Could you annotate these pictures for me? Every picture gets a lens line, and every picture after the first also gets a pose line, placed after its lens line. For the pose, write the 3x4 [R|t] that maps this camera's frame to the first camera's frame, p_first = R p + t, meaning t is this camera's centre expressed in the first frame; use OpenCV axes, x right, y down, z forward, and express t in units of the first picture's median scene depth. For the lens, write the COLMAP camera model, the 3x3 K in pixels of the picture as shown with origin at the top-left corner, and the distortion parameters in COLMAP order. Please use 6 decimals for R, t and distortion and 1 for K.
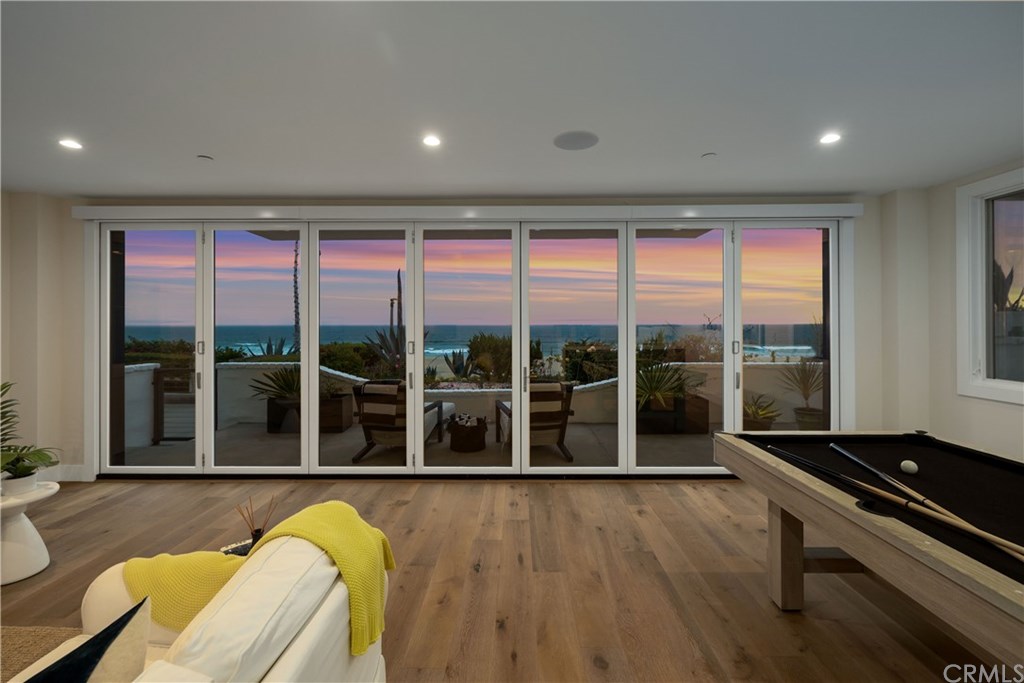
lens RADIAL K [[435.1, 0, 512.6], [0, 435.1, 324.0], [0, 0, 1]] dist [0.000003, 0.000021]
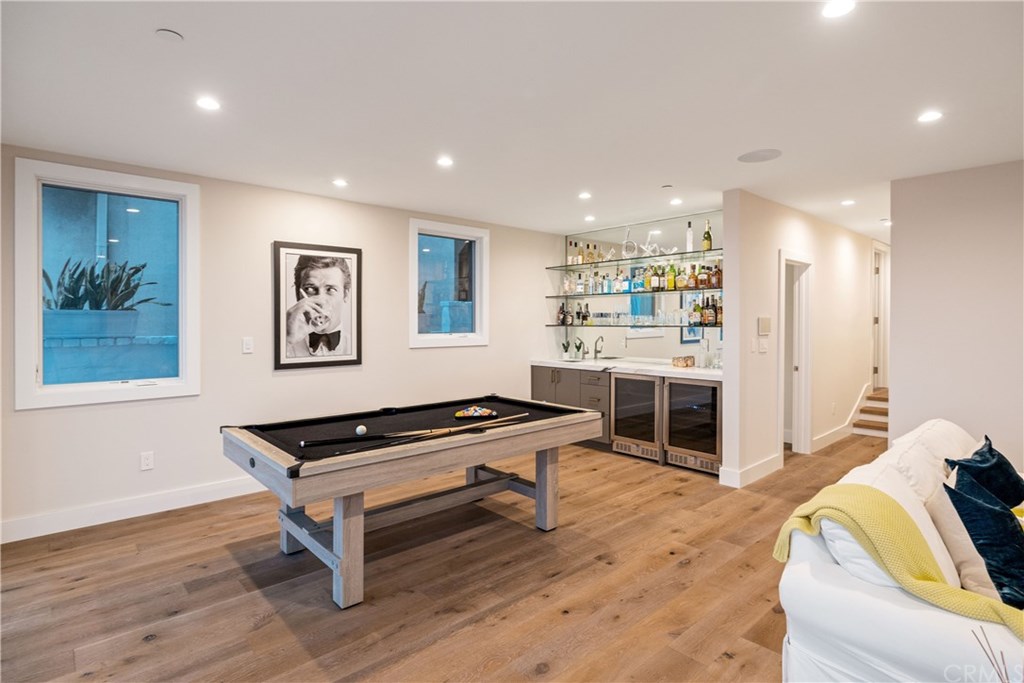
lens RADIAL K [[521.9, 0, 513.4], [0, 521.9, 320.2], [0, 0, 1]] dist [-0.002969, -0.000510]
pose [[-0.680413, 0.006235, 0.732802, -0.425949], [0.000922, 0.999970, -0.007652, 0.000350], [-0.732828, -0.004531, -0.680399, 1.266243]]
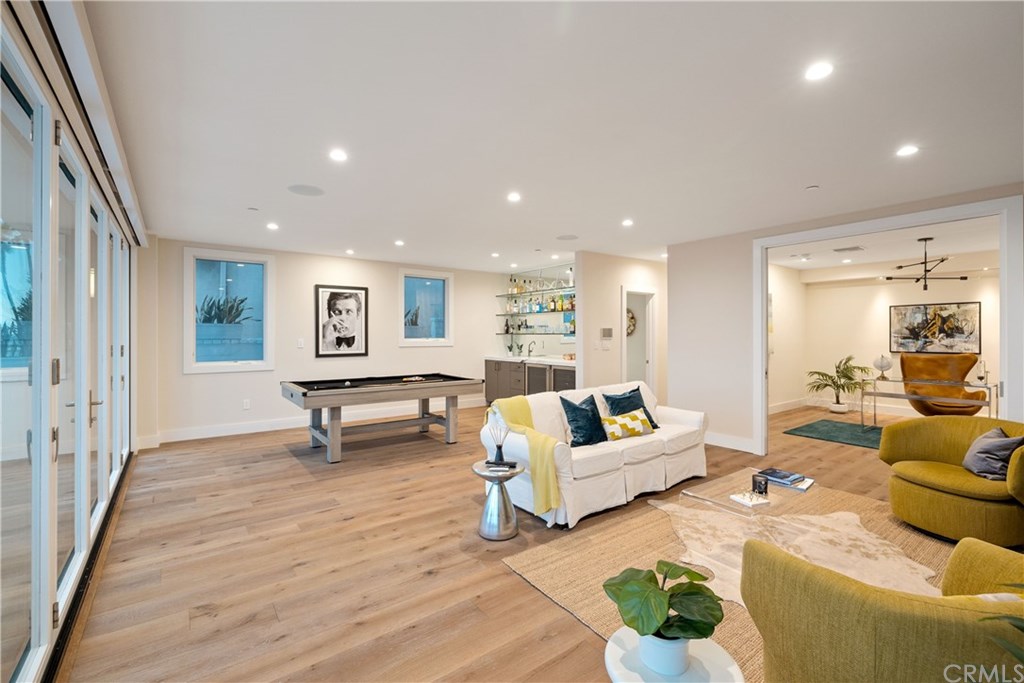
lens RADIAL K [[448.6, 0, 510.2], [0, 448.6, 332.1], [0, 0, 1]] dist [0.000819, 0.000156]
pose [[-0.609260, 0.006032, 0.792948, -1.351758], [-0.001341, 0.999962, -0.008636, 0.022494], [-0.792970, -0.006325, -0.609228, 1.361711]]
